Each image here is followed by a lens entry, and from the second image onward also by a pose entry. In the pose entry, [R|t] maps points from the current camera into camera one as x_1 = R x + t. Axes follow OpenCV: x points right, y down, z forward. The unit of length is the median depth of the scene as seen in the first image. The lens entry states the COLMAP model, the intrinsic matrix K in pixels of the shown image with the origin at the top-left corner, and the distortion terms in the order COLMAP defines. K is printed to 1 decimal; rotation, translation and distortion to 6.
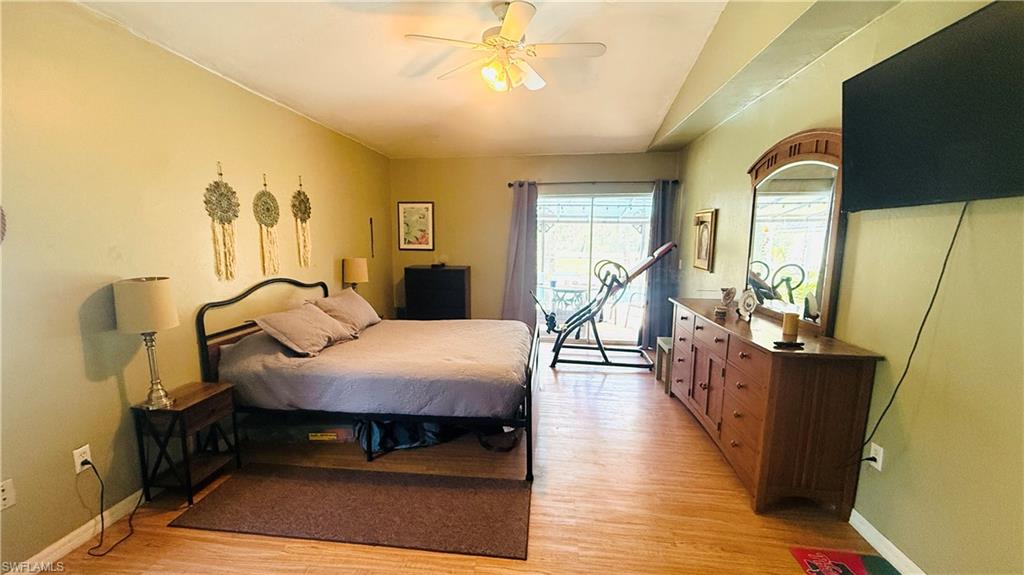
lens RADIAL K [[410.1, 0, 512.0], [0, 410.1, 287.5], [0, 0, 1]] dist [0.000297, 0.000396]
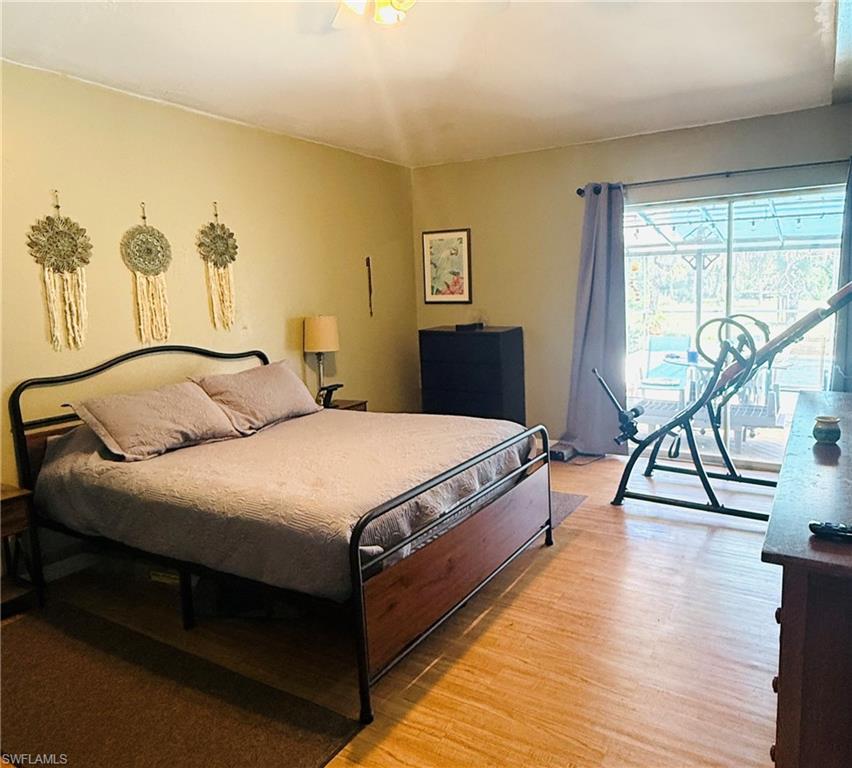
lens RADIAL K [[601.8, 0, 500.3], [0, 601.8, 354.9], [0, 0, 1]] dist [0.006008, 0.003710]
pose [[0.928751, 0.012680, -0.370488, 0.368680], [-0.014281, 0.999897, -0.001580, -0.013280], [0.370429, 0.006758, 0.928836, 0.231626]]
